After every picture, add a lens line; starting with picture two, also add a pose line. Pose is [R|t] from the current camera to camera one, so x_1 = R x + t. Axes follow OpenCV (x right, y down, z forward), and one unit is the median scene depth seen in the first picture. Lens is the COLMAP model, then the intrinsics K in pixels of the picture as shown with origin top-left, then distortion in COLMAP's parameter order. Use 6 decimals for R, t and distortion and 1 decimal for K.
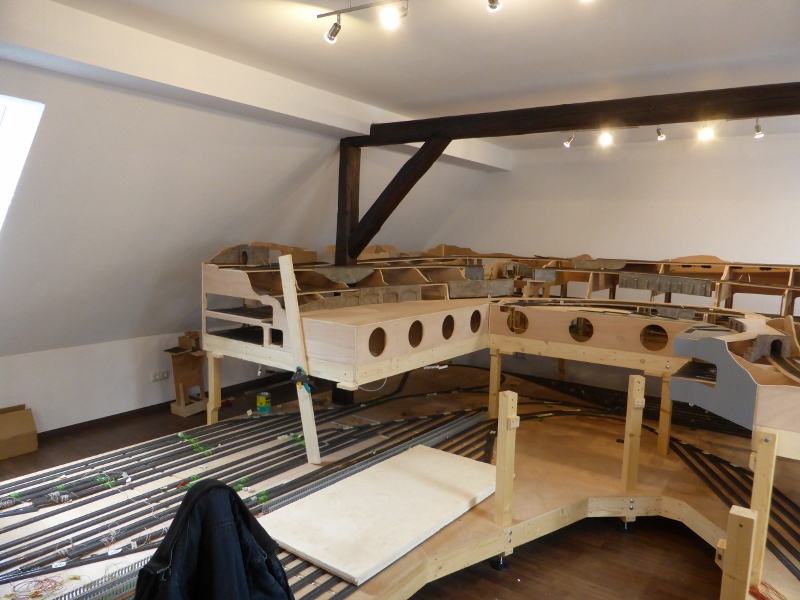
lens RADIAL K [[587.0, 0, 402.0], [0, 587.0, 303.6], [0, 0, 1]] dist [-0.065927, 0.068534]
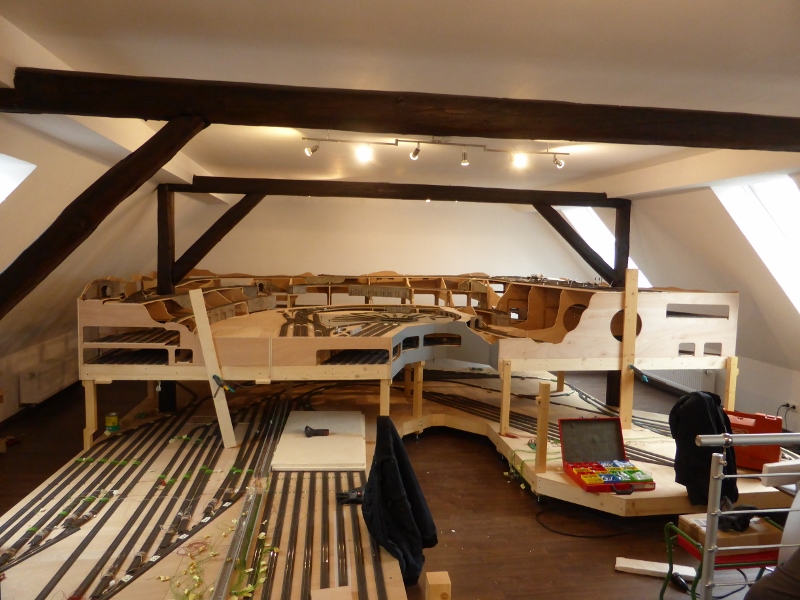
lens RADIAL K [[587.0, 0, 402.0], [0, 587.0, 303.6], [0, 0, 1]] dist [-0.065927, 0.068534]
pose [[0.726490, -0.073275, 0.683259, -0.597153], [0.076418, 0.996746, 0.025641, -0.039747], [-0.682915, 0.033585, 0.729726, -0.177601]]
